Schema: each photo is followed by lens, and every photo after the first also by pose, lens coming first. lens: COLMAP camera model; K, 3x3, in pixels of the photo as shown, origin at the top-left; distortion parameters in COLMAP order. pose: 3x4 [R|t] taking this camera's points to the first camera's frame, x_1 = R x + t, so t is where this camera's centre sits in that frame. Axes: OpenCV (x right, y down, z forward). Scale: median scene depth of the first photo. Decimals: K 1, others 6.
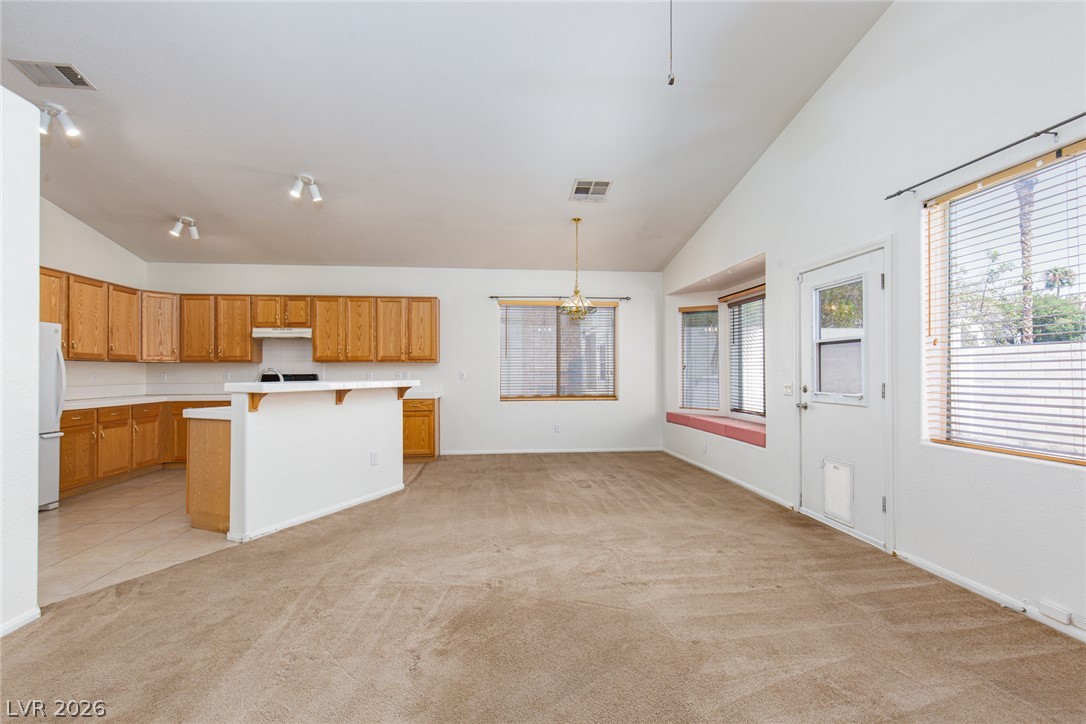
lens RADIAL K [[493.7, 0, 540.5], [0, 493.7, 366.0], [0, 0, 1]] dist [0.009796, -0.001603]
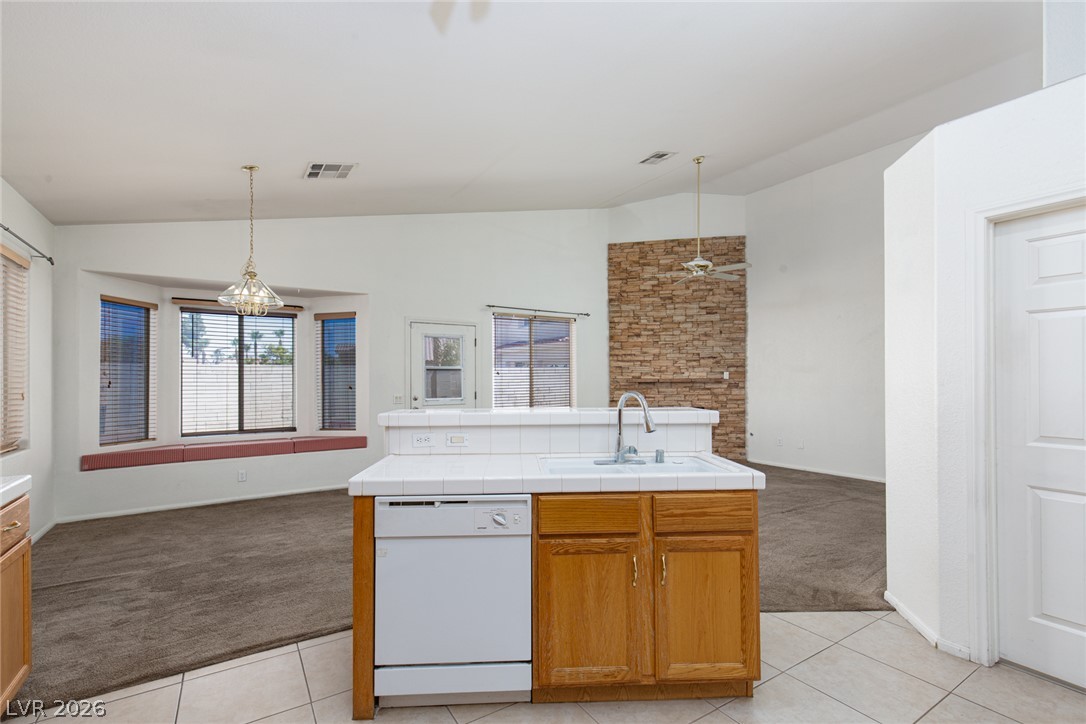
lens RADIAL K [[493.7, 0, 532.9], [0, 493.7, 376.4], [0, 0, 1]] dist [0.009796, -0.001603]
pose [[-0.440040, 0.008782, 0.897935, -0.672148], [-0.004729, 0.999916, -0.012097, -0.003257], [-0.897966, -0.009570, -0.439962, 0.900281]]
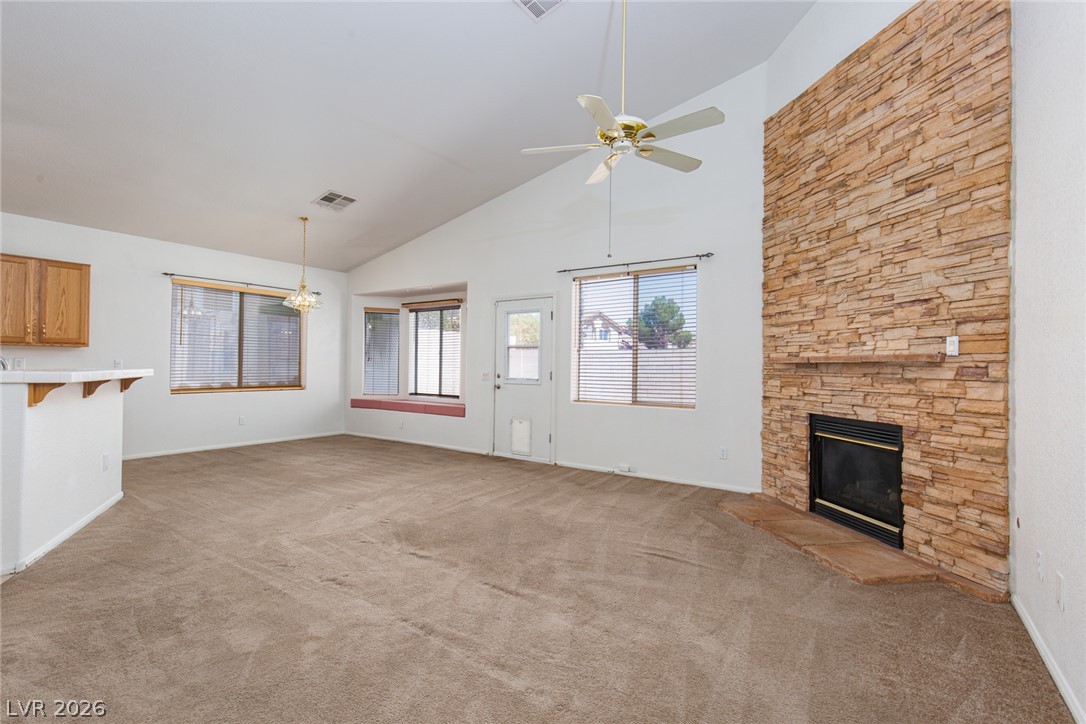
lens RADIAL K [[493.7, 0, 545.2], [0, 493.7, 358.4], [0, 0, 1]] dist [0.009796, -0.001603]
pose [[0.653086, 0.021206, 0.756987, -0.369830], [-0.022666, 0.999707, -0.008450, 0.001106], [-0.756945, -0.011639, 0.653375, -0.088094]]
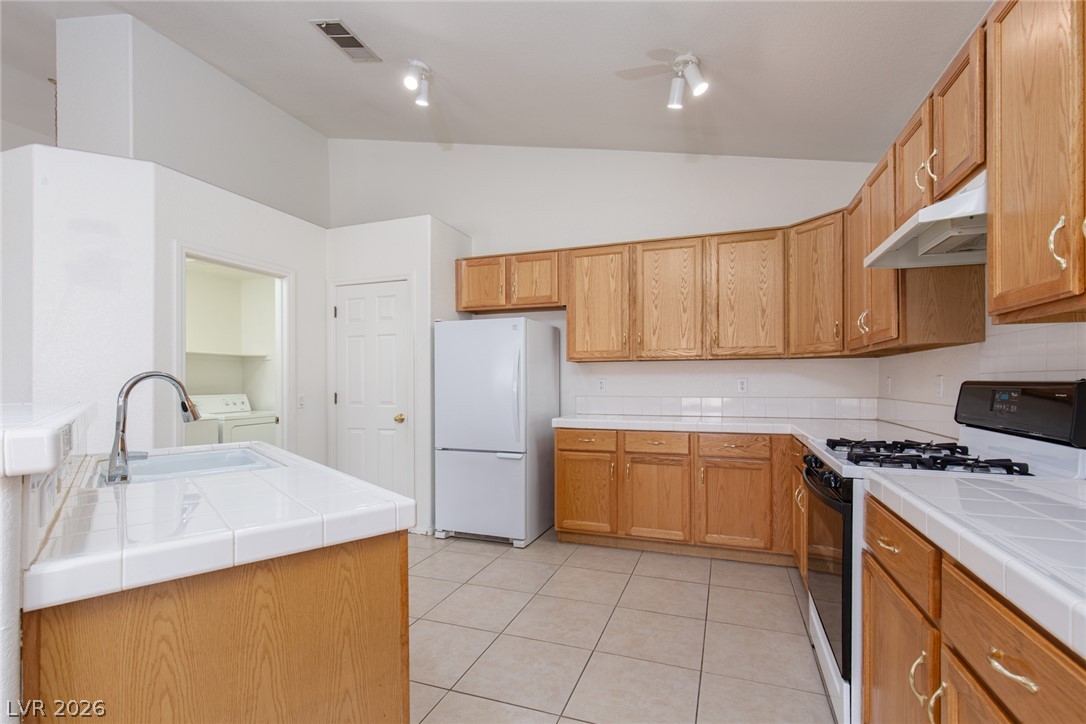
lens RADIAL K [[493.7, 0, 550.2], [0, 493.7, 380.1], [0, 0, 1]] dist [0.009796, -0.001603]
pose [[-0.431028, 0.003892, -0.902330, -0.196327], [0.019318, 0.999801, -0.004915, 0.014495], [0.902132, -0.019550, -0.431018, 0.992888]]
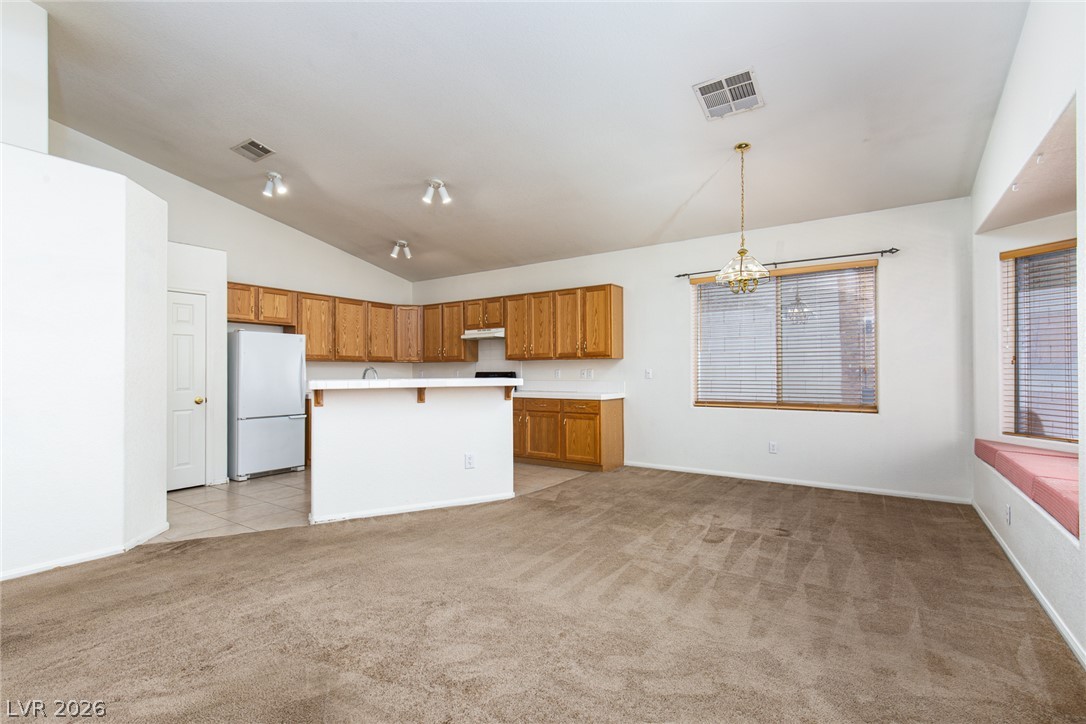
lens RADIAL K [[493.7, 0, 543.1], [0, 493.7, 366.2], [0, 0, 1]] dist [0.009796, -0.001603]
pose [[0.765432, -0.006336, -0.643486, 0.287007], [0.010307, 0.999944, 0.002414, 0.003425], [0.643434, -0.008480, 0.765454, 0.277787]]
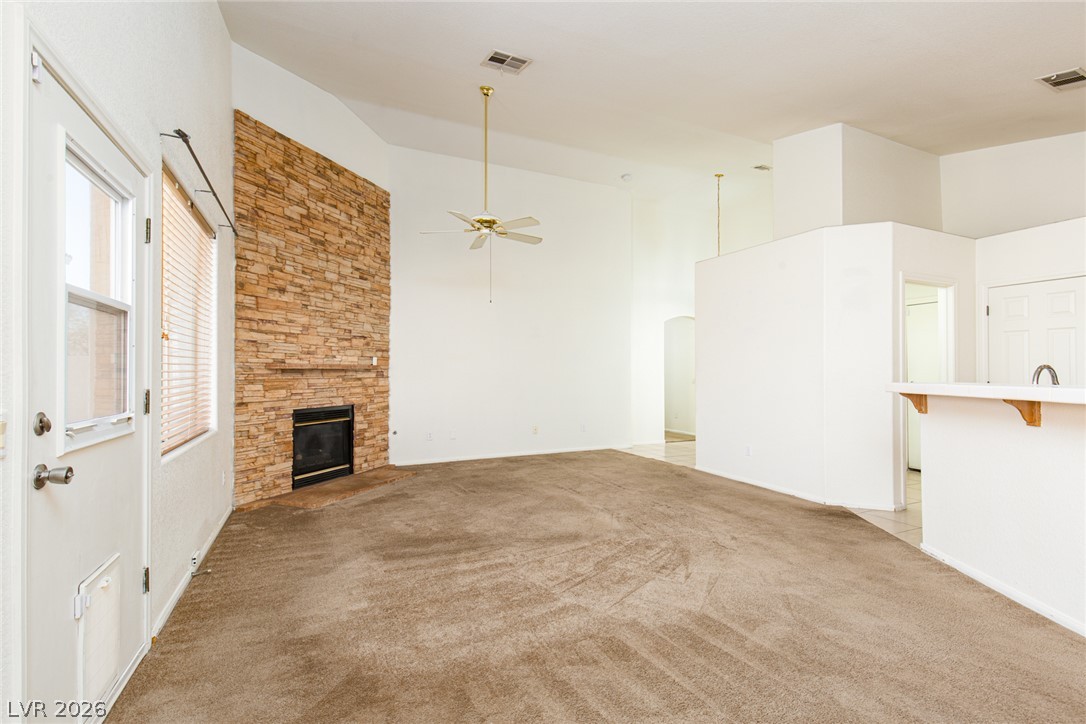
lens RADIAL K [[493.7, 0, 544.5], [0, 493.7, 366.7], [0, 0, 1]] dist [0.009796, -0.001603]
pose [[-0.945511, 0.000240, -0.325589, 0.221798], [0.007949, 0.999719, -0.022346, 0.011557], [0.325492, -0.023717, -0.945247, 0.943357]]
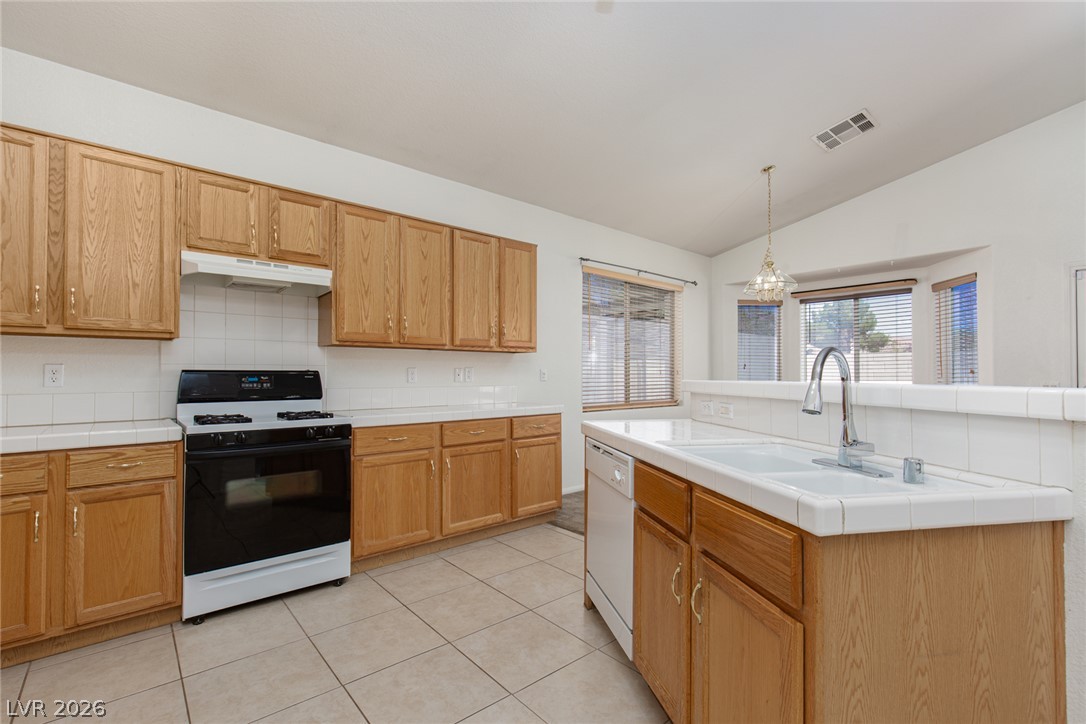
lens RADIAL K [[493.7, 0, 547.1], [0, 493.7, 365.5], [0, 0, 1]] dist [0.009796, -0.001603]
pose [[0.813447, 0.015096, 0.581444, -0.608548], [-0.011892, 0.999886, -0.009322, 0.015113], [-0.581518, 0.000668, 0.813533, 0.550777]]
